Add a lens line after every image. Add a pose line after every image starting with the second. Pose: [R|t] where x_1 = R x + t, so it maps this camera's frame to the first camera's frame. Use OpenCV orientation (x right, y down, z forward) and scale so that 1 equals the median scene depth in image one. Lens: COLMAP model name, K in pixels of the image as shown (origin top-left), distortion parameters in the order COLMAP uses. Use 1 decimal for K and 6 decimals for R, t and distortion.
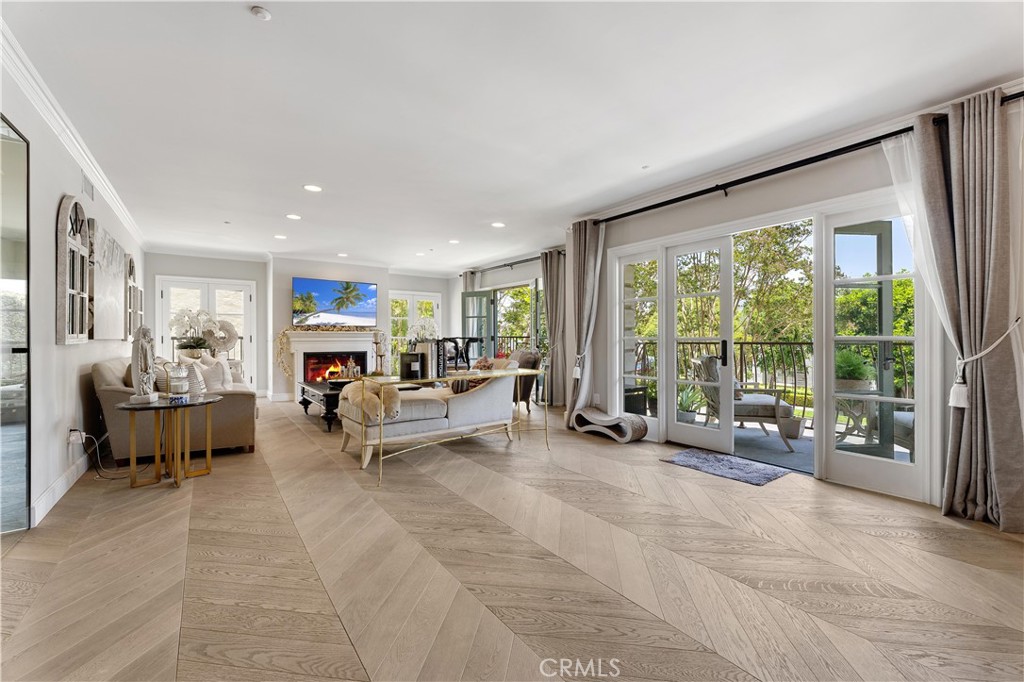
lens RADIAL K [[421.7, 0, 511.6], [0, 421.7, 333.9], [0, 0, 1]] dist [0.001815, 0.000085]
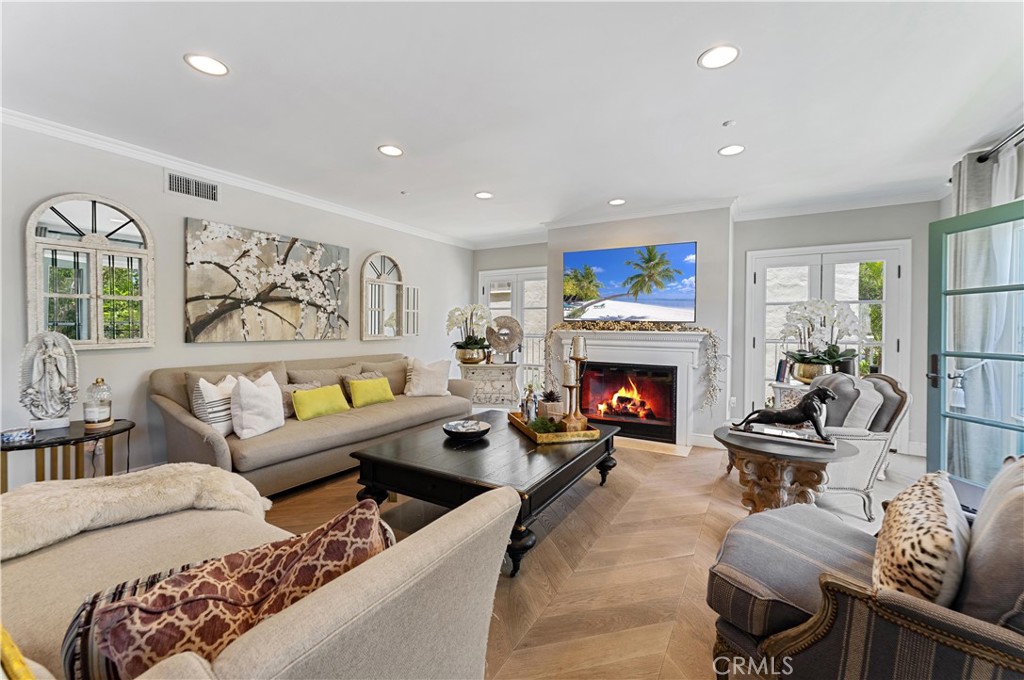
lens RADIAL K [[413.5, 0, 508.7], [0, 413.5, 333.6], [0, 0, 1]] dist [-0.001888, -0.000042]
pose [[0.755942, 0.012758, -0.654514, -0.164426], [-0.005948, 0.999903, 0.012621, -0.007742], [0.654611, -0.005648, 0.755945, 0.450390]]
